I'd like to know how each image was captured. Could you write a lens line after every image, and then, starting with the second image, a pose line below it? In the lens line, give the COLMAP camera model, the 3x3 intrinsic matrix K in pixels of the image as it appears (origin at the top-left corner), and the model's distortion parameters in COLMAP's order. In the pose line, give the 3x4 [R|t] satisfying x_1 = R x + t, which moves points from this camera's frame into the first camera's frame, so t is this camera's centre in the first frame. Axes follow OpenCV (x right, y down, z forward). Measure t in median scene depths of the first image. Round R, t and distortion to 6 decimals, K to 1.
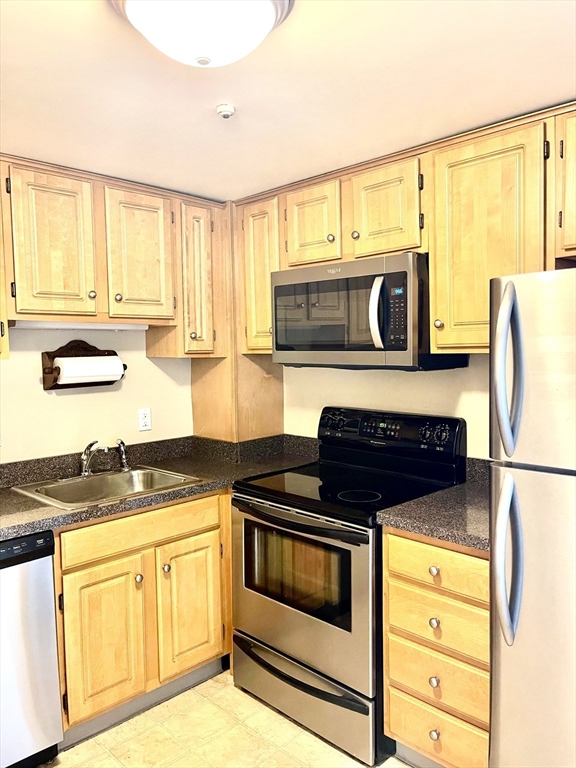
lens RADIAL K [[570.7, 0, 288.0], [0, 570.7, 384.0], [0, 0, 1]] dist [0.049595, -0.064205]
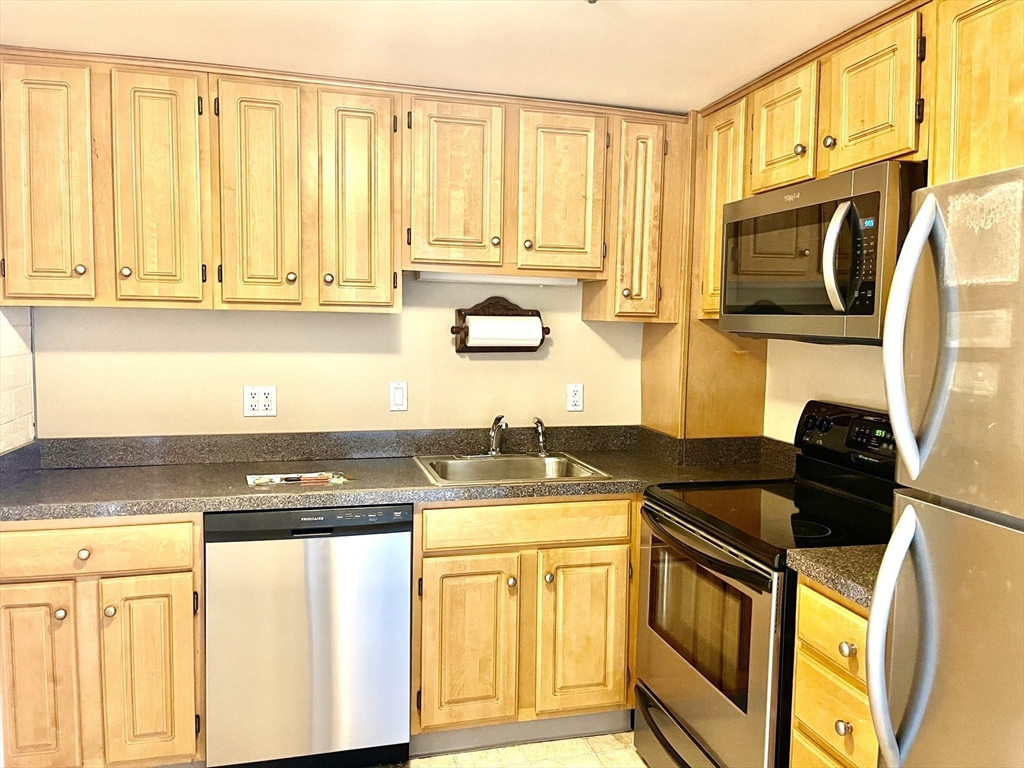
lens RADIAL K [[760.9, 0, 533.2], [0, 760.9, 384.9], [0, 0, 1]] dist [0.049595, -0.064205]
pose [[0.868892, 0.071517, -0.489808, 0.270152], [-0.062678, 0.997439, 0.034450, 0.013442], [0.491017, 0.000767, 0.871149, 0.048587]]
